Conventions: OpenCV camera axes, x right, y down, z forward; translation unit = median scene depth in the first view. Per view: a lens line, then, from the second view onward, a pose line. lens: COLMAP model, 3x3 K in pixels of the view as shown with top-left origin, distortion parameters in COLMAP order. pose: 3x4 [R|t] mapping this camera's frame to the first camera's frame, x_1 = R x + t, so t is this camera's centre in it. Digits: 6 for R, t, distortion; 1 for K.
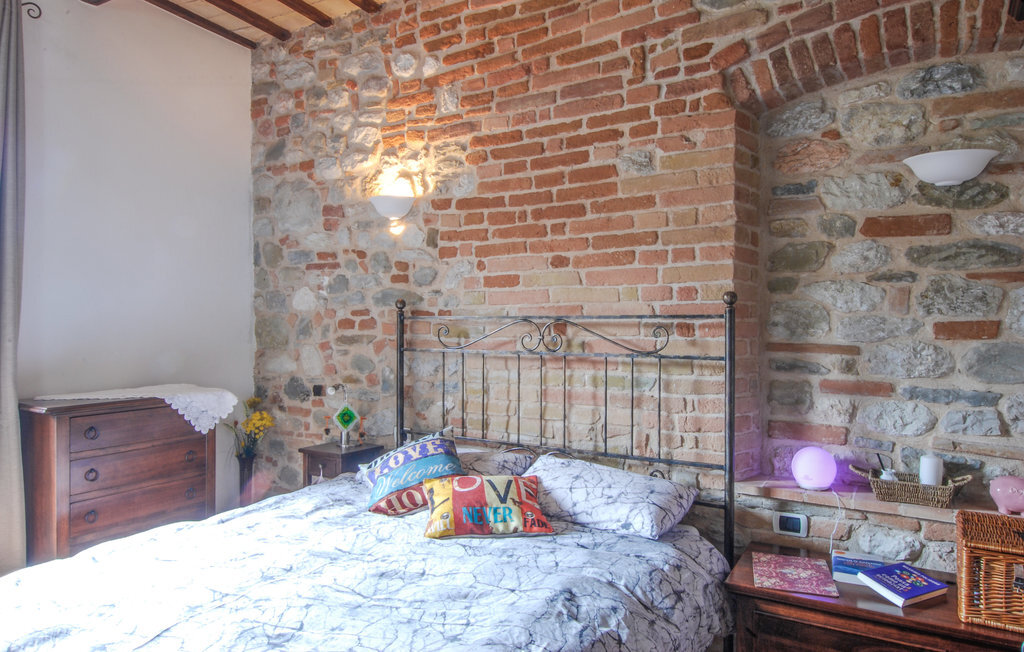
lens RADIAL K [[667.9, 0, 512.0], [0, 667.9, 326.6], [0, 0, 1]] dist [-0.012395, 0.016331]
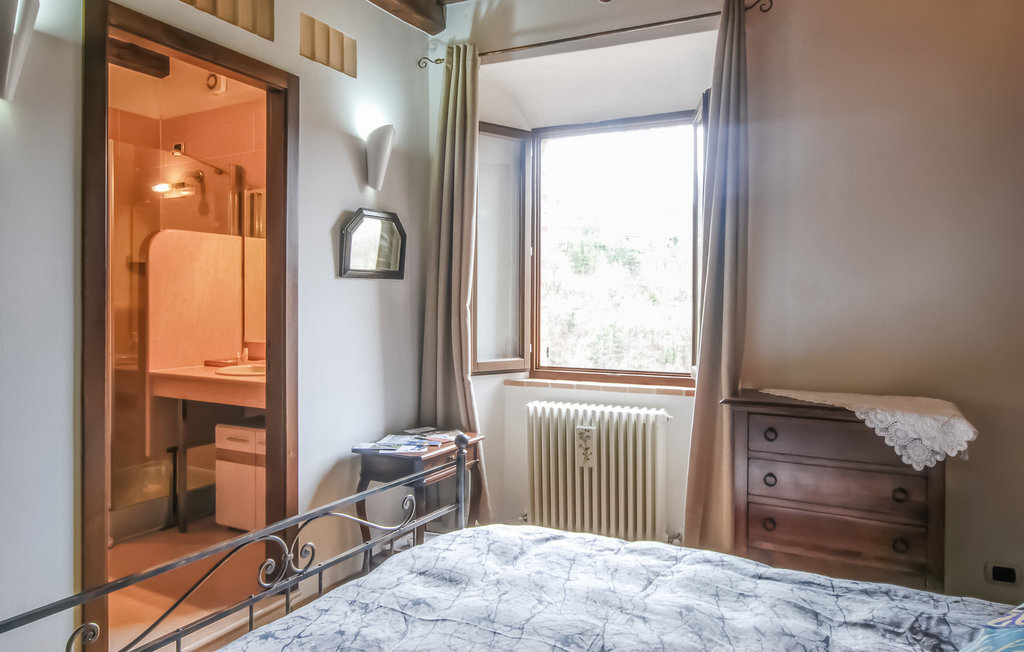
lens RADIAL K [[667.9, 0, 511.3], [0, 667.9, 320.6], [0, 0, 1]] dist [-0.012395, 0.016331]
pose [[0.039781, 0.019370, -0.999021, 0.235984], [-0.013535, 0.999731, 0.018844, -0.009238], [0.999117, 0.012772, 0.040033, 0.512852]]
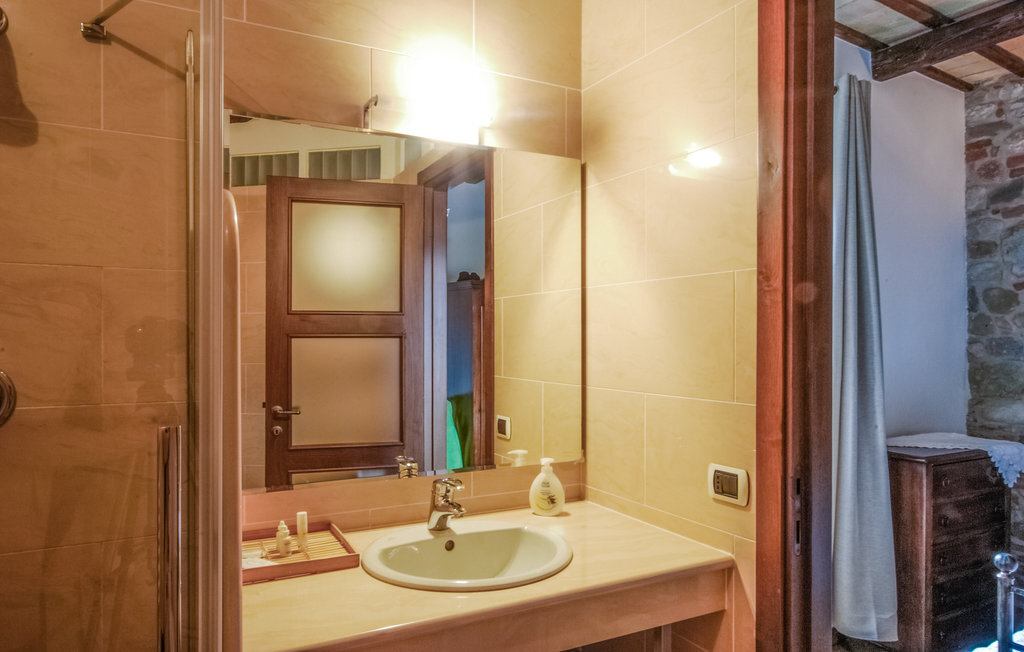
lens RADIAL K [[667.9, 0, 511.0], [0, 667.9, 334.7], [0, 0, 1]] dist [-0.012395, 0.016331]
pose [[0.857724, -0.007987, -0.514049, -0.573209], [0.002163, 0.999927, -0.011926, -0.058022], [0.514107, 0.009117, 0.857678, -0.233953]]
